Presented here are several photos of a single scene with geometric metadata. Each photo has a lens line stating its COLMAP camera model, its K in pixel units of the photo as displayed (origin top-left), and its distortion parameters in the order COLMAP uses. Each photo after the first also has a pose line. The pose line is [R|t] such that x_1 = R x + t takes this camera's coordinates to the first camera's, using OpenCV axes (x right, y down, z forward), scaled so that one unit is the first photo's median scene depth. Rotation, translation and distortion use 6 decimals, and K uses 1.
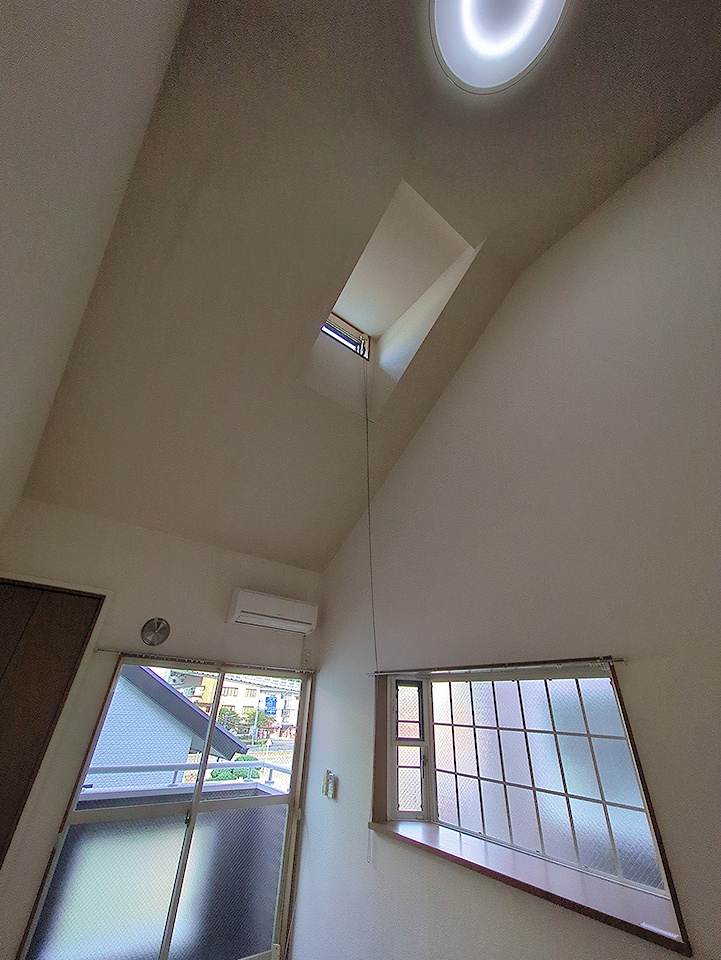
lens RADIAL K [[380.5, 0, 363.1], [0, 380.5, 479.2], [0, 0, 1]] dist [0.000729, 0.000185]
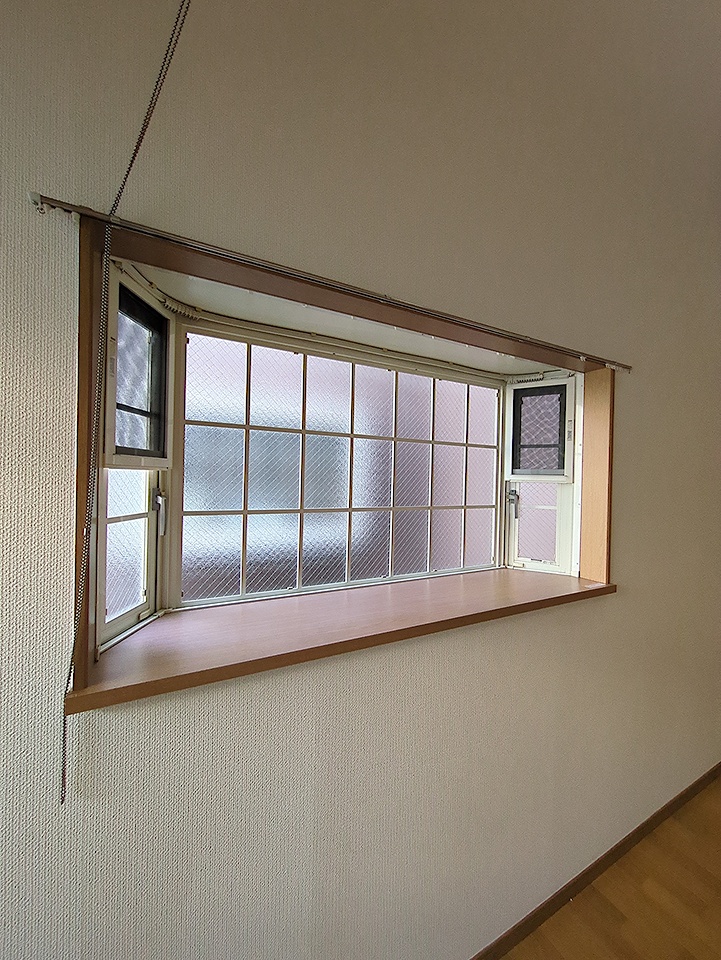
lens RADIAL K [[380.5, 0, 359.9], [0, 380.5, 478.8], [0, 0, 1]] dist [0.000729, 0.000185]
pose [[0.157133, -0.040947, 0.986728, -0.191565], [-0.523711, 0.843627, 0.118408, 0.559043], [-0.837279, -0.535367, 0.111118, 0.782956]]
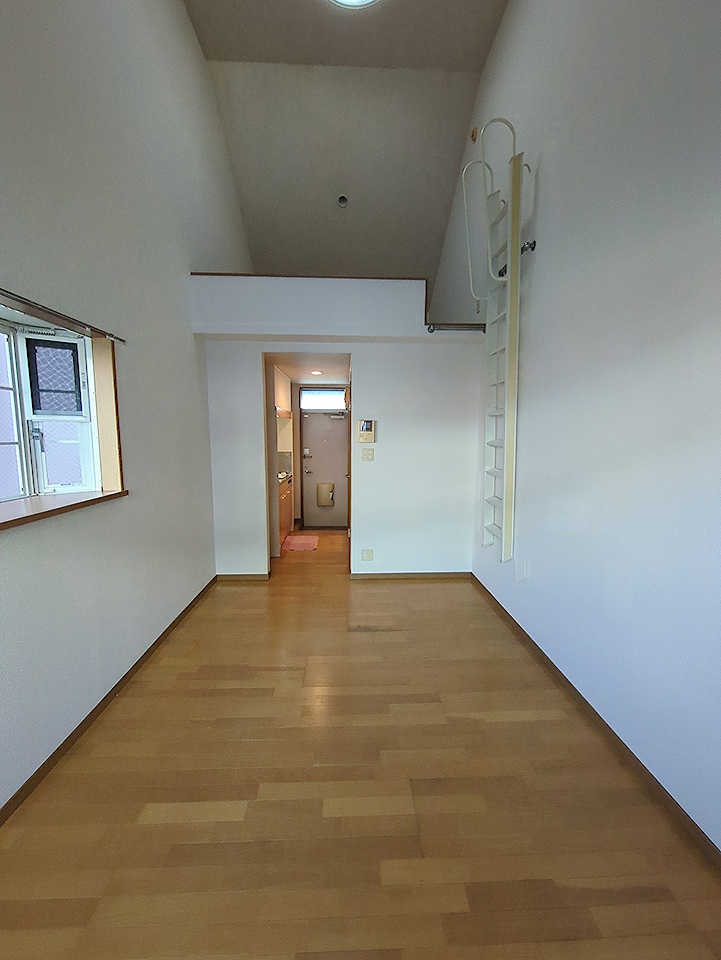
lens RADIAL K [[380.5, 0, 359.6], [0, 380.5, 474.2], [0, 0, 1]] dist [0.000729, 0.000185]
pose [[-0.821179, -0.118465, 0.558240, -0.465534], [-0.331508, 0.895263, -0.297668, 0.608297], [-0.464508, -0.429500, -0.774443, 0.872296]]
